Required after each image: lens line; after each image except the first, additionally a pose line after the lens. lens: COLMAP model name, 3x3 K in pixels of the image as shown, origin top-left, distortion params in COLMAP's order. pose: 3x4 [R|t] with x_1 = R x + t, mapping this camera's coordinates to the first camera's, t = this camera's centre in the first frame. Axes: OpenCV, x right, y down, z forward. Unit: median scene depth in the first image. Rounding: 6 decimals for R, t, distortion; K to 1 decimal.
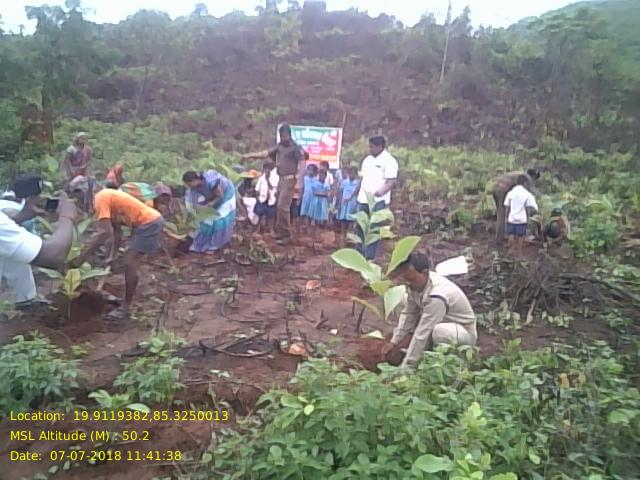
lens RADIAL K [[522.4, 0, 318.2], [0, 522.4, 240.7], [0, 0, 1]] dist [0.088347, -0.152863]
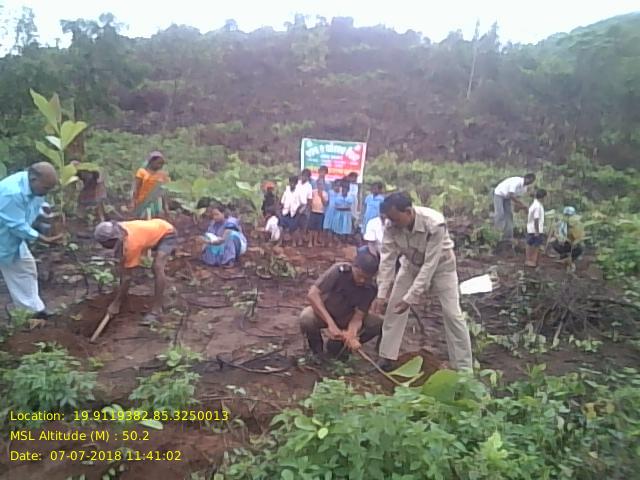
lens RADIAL K [[522.4, 0, 318.2], [0, 522.4, 240.7], [0, 0, 1]] dist [0.088347, -0.152863]
pose [[0.998805, 0.020704, -0.044279, 0.000879], [-0.021796, 0.999466, -0.024338, -0.000993], [0.043751, 0.025274, 0.998723, 0.001813]]
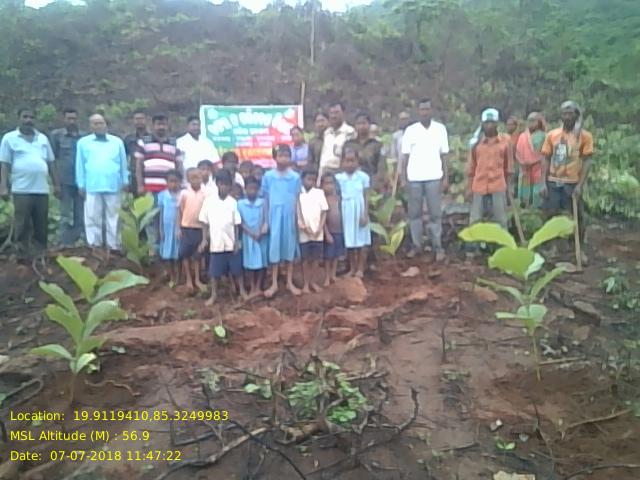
lens RADIAL K [[530.9, 0, 318.7], [0, 530.9, 226.1], [0, 0, 1]] dist [0.085207, -0.154632]
pose [[0.959423, -0.123824, 0.253326, -0.057412], [0.127543, 0.991831, 0.001754, -0.029434], [-0.251474, 0.030628, 0.967379, 0.165470]]
